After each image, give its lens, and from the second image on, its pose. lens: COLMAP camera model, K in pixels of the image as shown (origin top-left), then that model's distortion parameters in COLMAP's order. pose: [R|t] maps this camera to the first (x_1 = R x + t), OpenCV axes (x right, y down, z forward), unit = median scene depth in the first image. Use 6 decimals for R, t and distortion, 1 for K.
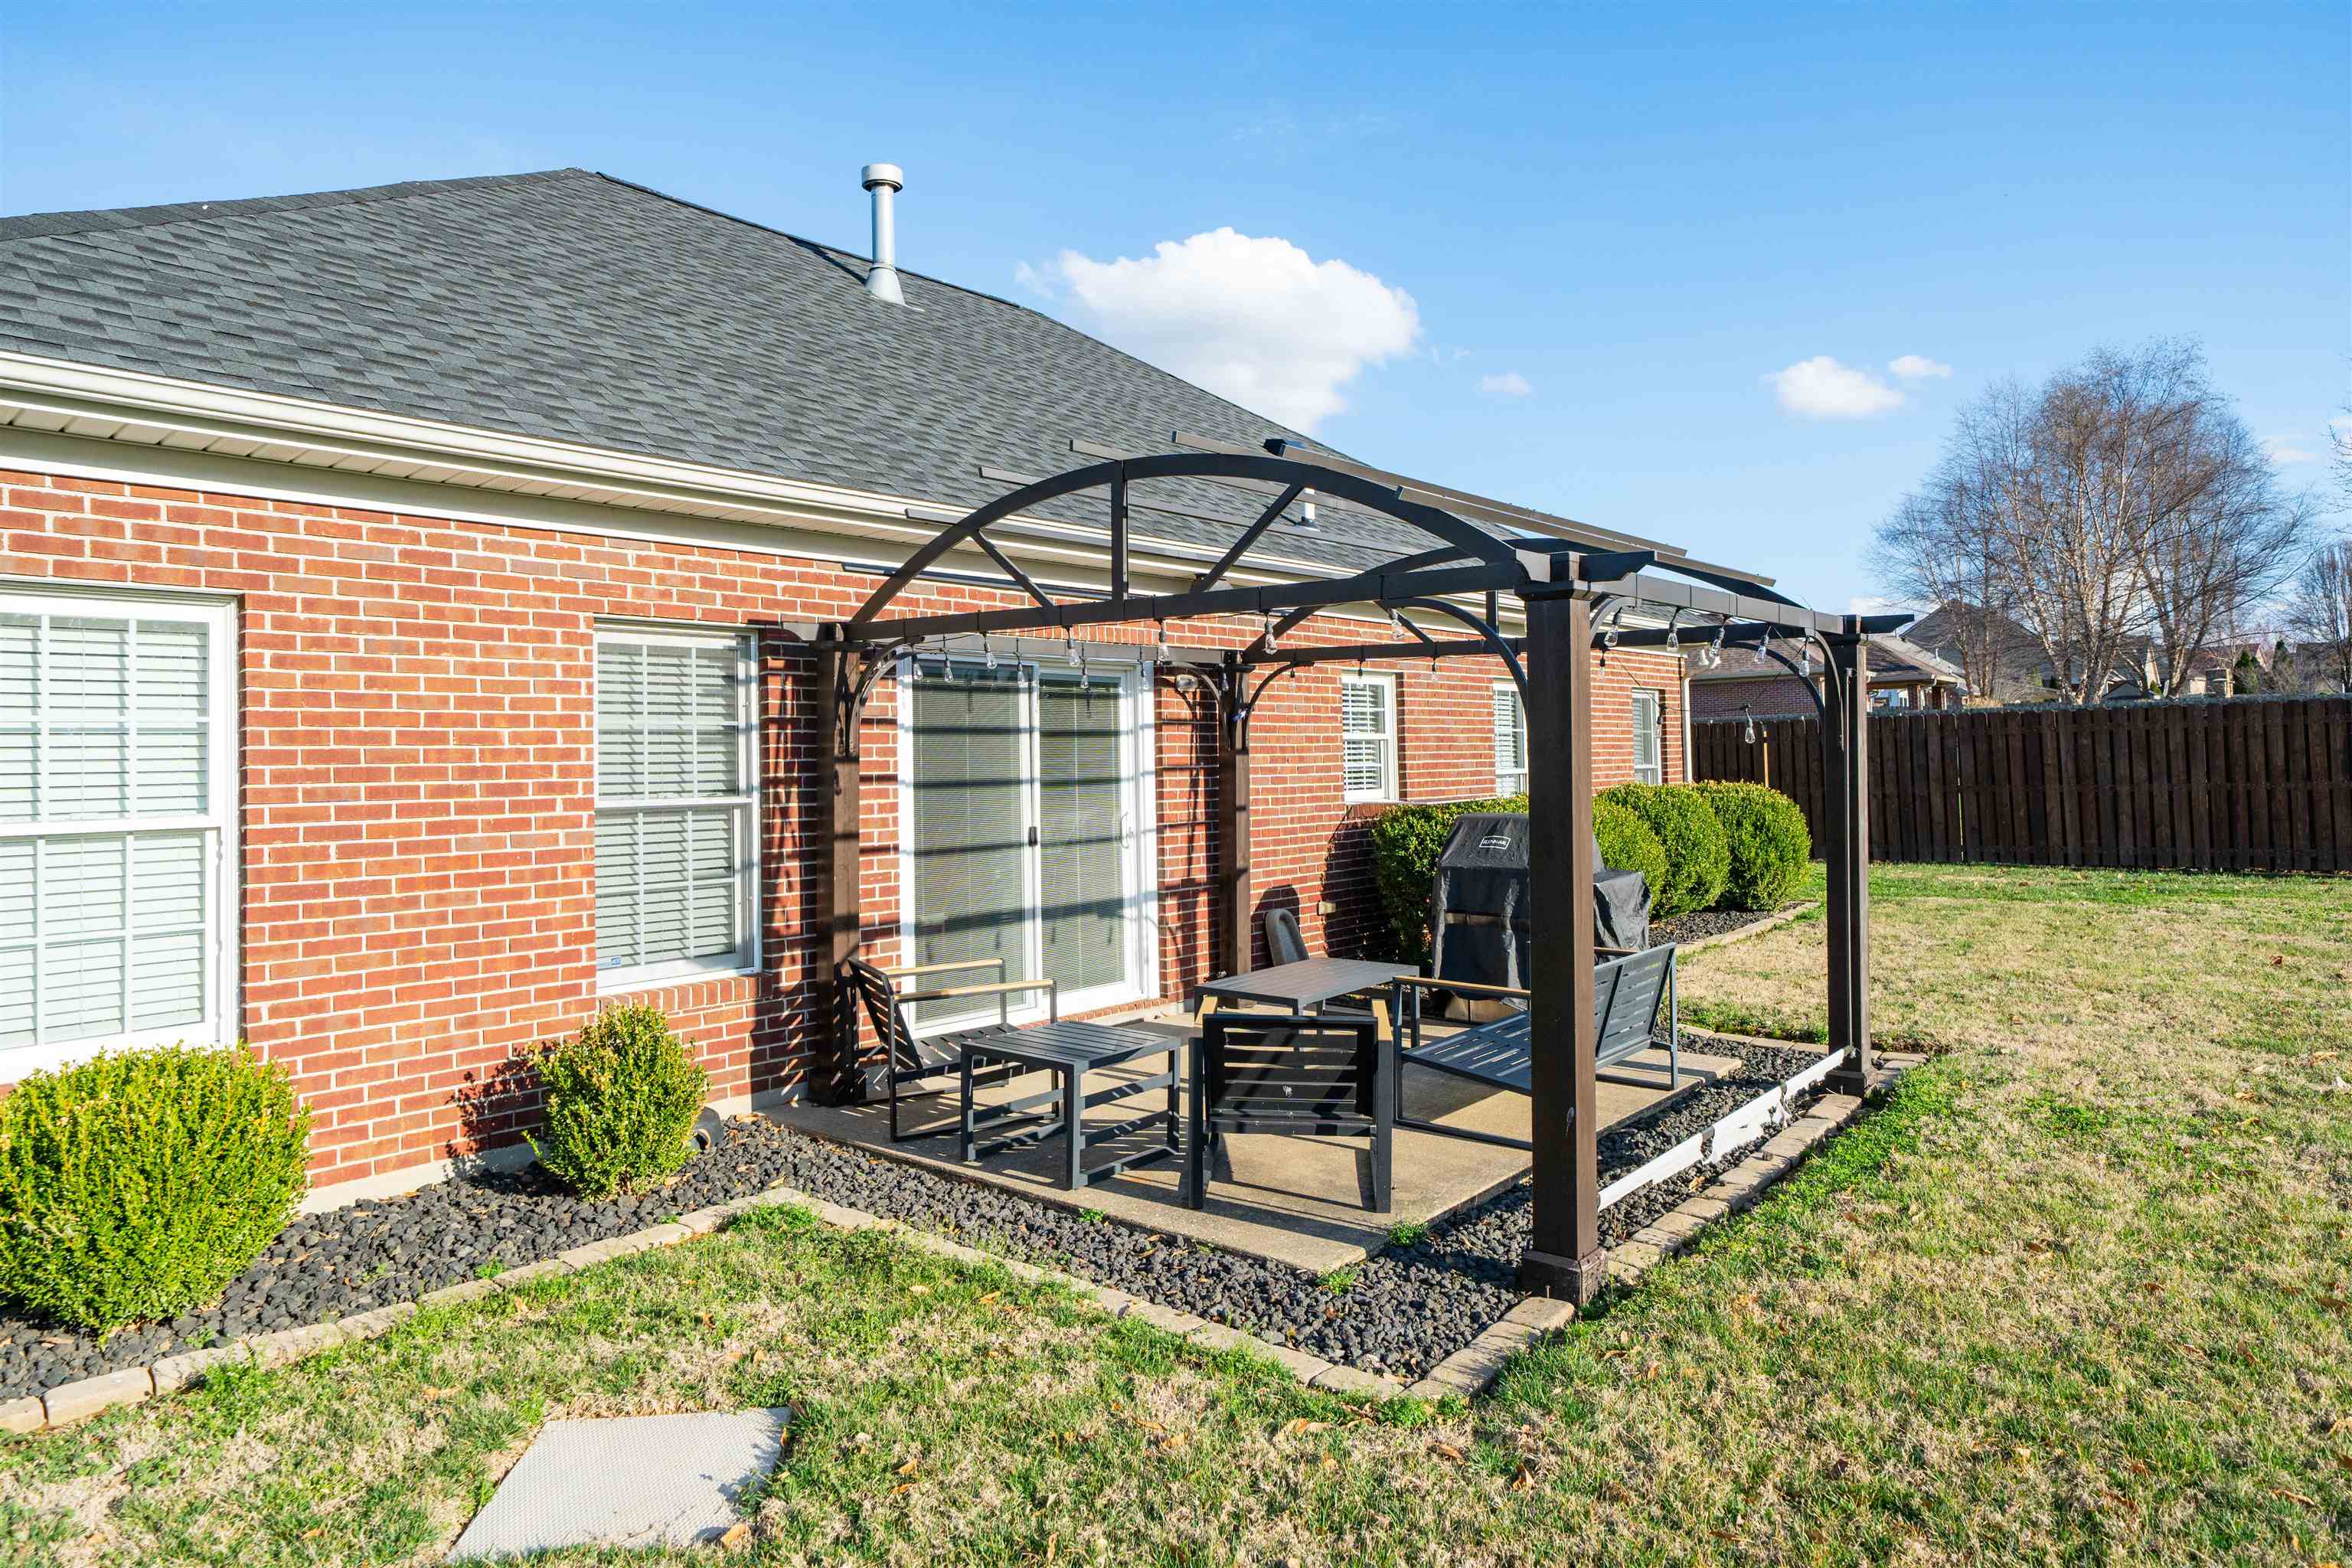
lens RADIAL K [[1387.8, 0, 1172.8], [0, 1387.8, 705.9], [0, 0, 1]] dist [-0.001596, 0.000526]
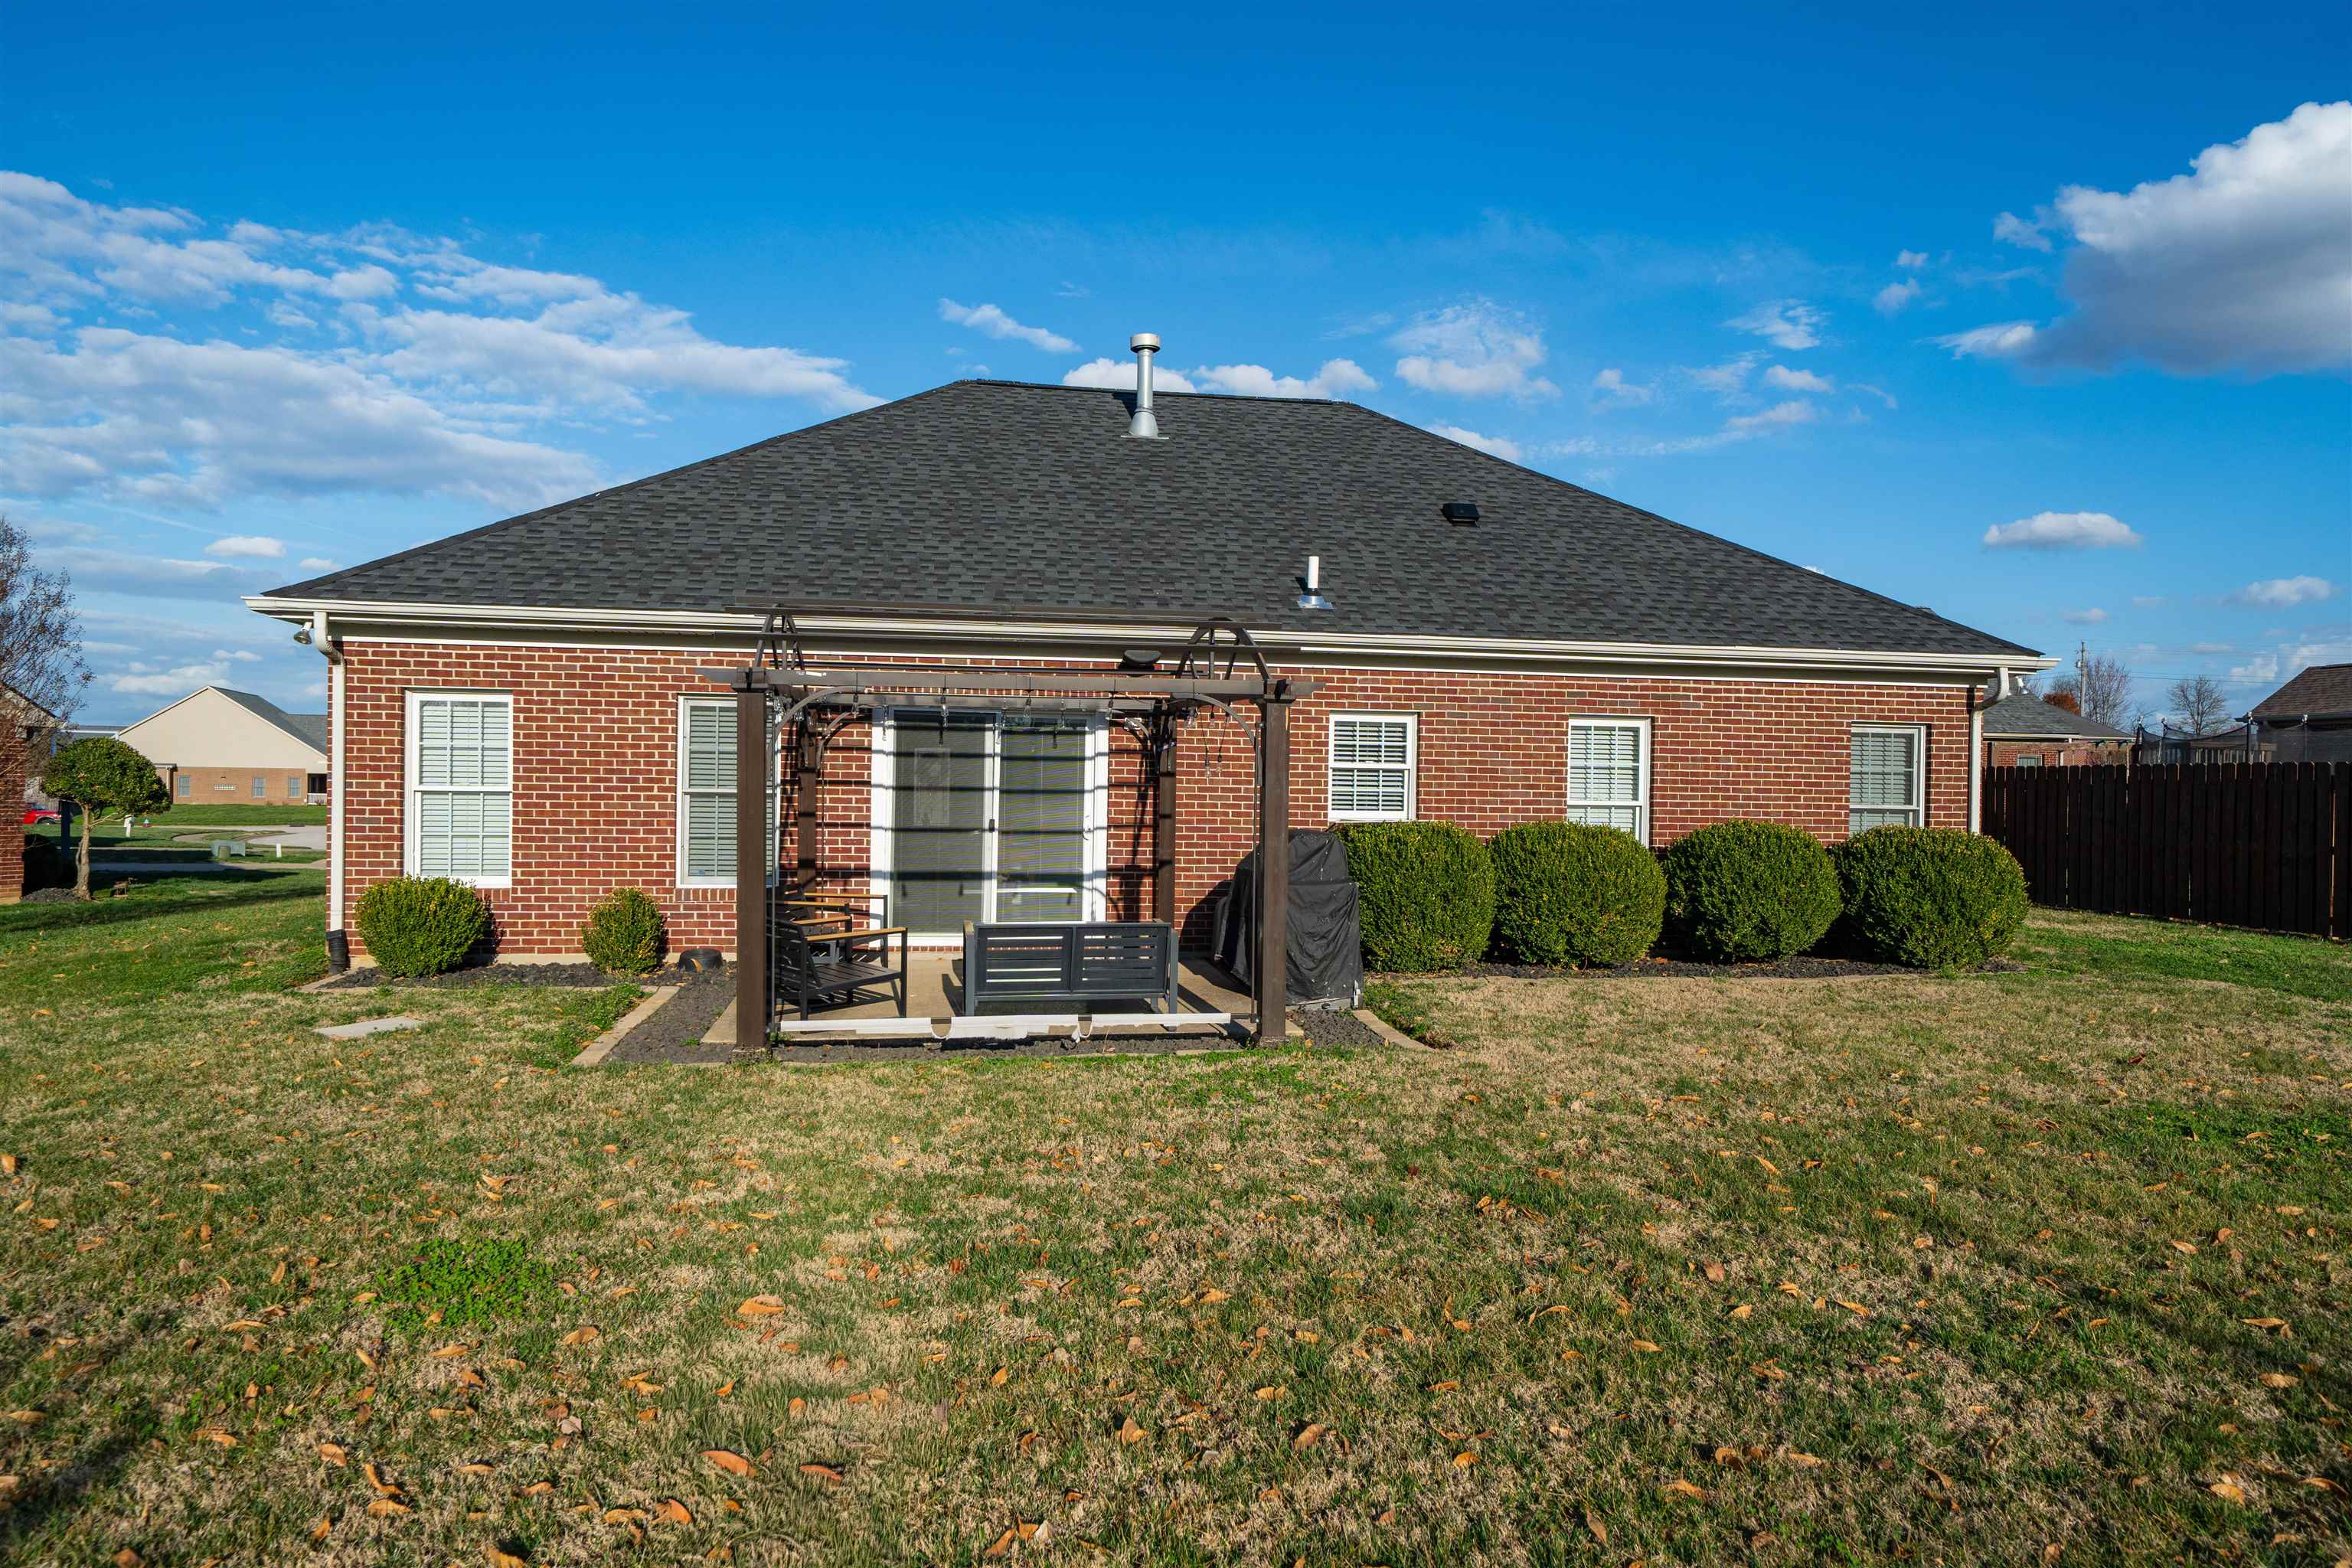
lens RADIAL K [[1349.2, 0, 1176.0], [0, 1349.2, 784.0], [0, 0, 1]] dist [-0.000836, 0.001437]
pose [[0.765813, 0.036424, -0.642031, 1.125554], [-0.004871, 0.998694, 0.050849, -0.030981], [0.643045, -0.035813, 0.764991, 0.001408]]
